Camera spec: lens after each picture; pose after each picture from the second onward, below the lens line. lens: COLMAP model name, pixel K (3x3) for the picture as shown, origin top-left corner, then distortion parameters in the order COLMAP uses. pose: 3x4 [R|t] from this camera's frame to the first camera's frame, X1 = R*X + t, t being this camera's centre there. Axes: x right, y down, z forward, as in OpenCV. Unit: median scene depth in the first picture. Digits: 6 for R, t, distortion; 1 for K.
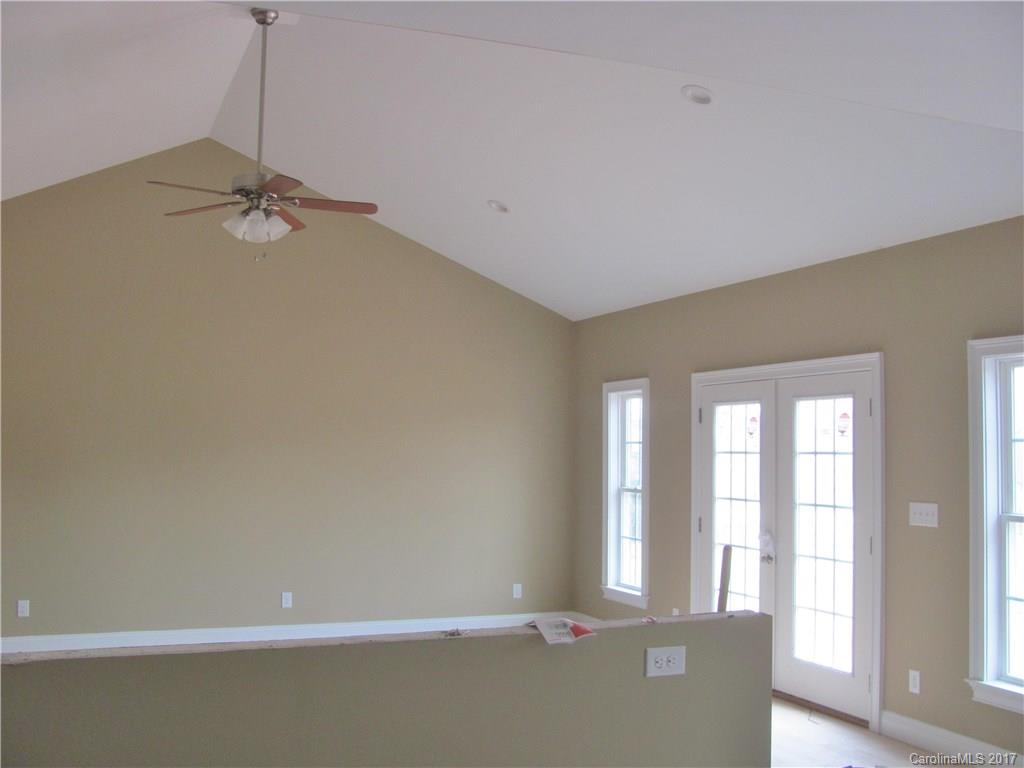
lens RADIAL K [[1074.0, 0, 510.3], [0, 1074.0, 413.4], [0, 0, 1]] dist [-0.151933, 0.029195]
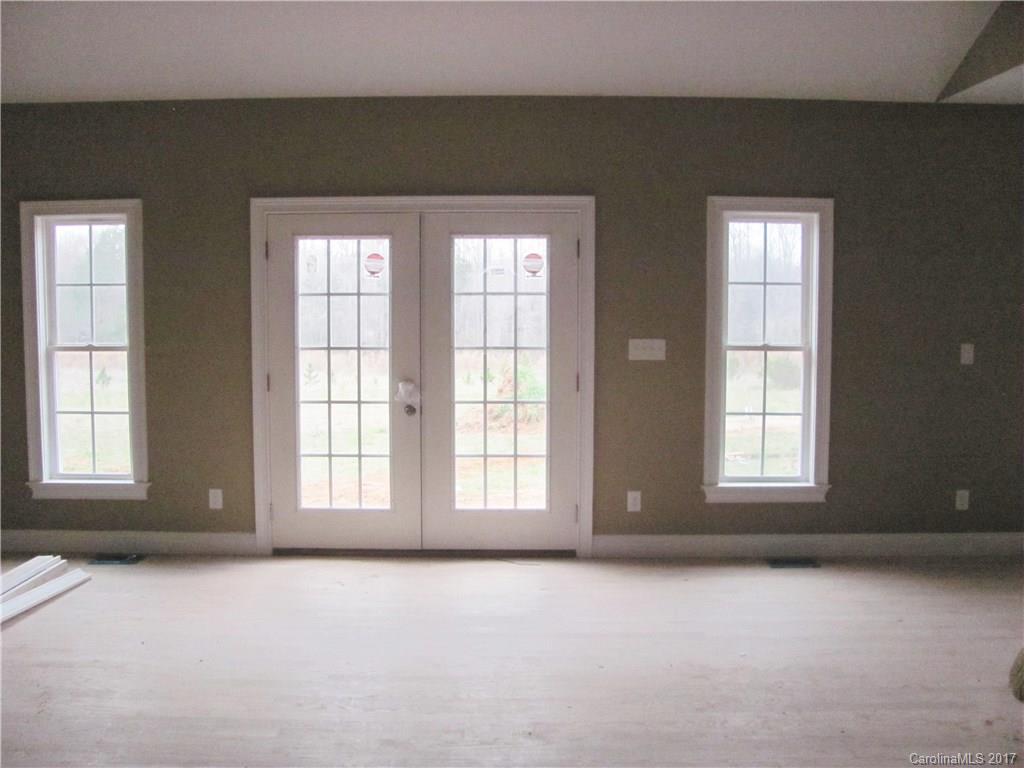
lens RADIAL K [[1074.0, 0, 510.3], [0, 1074.0, 413.4], [0, 0, 1]] dist [-0.151933, 0.029195]
pose [[0.371242, -0.084338, 0.924698, -0.623842], [-0.028484, 0.994363, 0.102128, 0.046135], [-0.928099, -0.064253, 0.366747, 0.625117]]
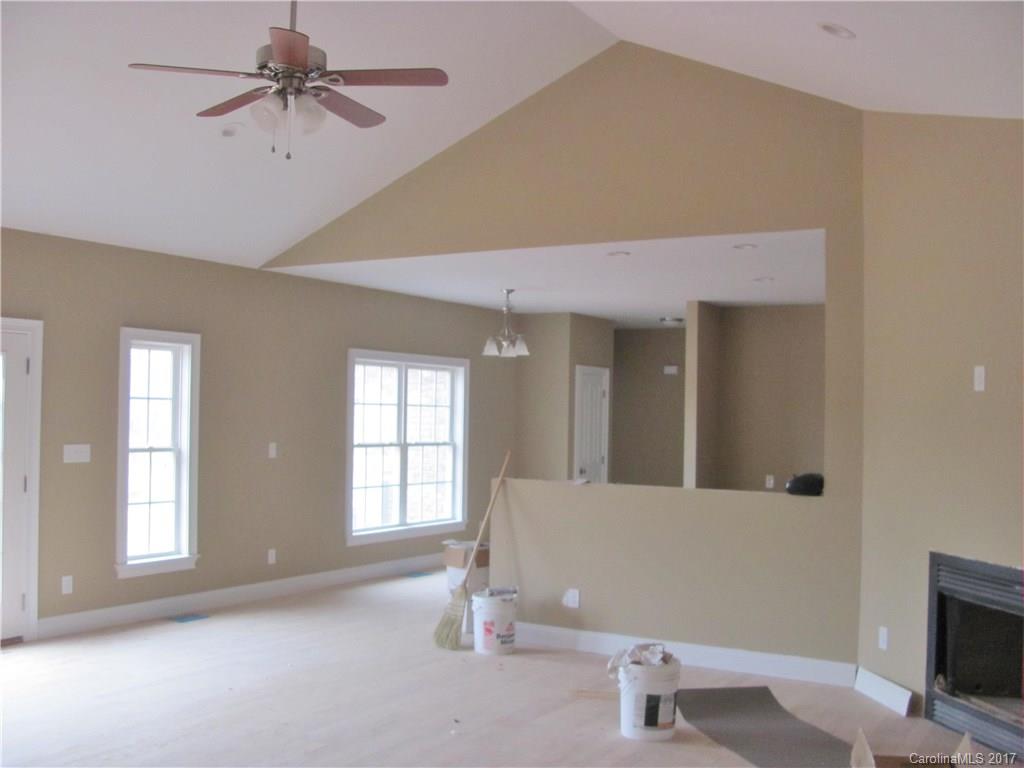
lens RADIAL K [[1074.0, 0, 510.3], [0, 1074.0, 413.4], [0, 0, 1]] dist [-0.151933, 0.029195]
pose [[-0.609280, 0.007847, 0.792917, -0.843946], [-0.024676, 0.999279, -0.028850, 0.062863], [-0.792571, -0.037143, -0.608647, 1.193145]]
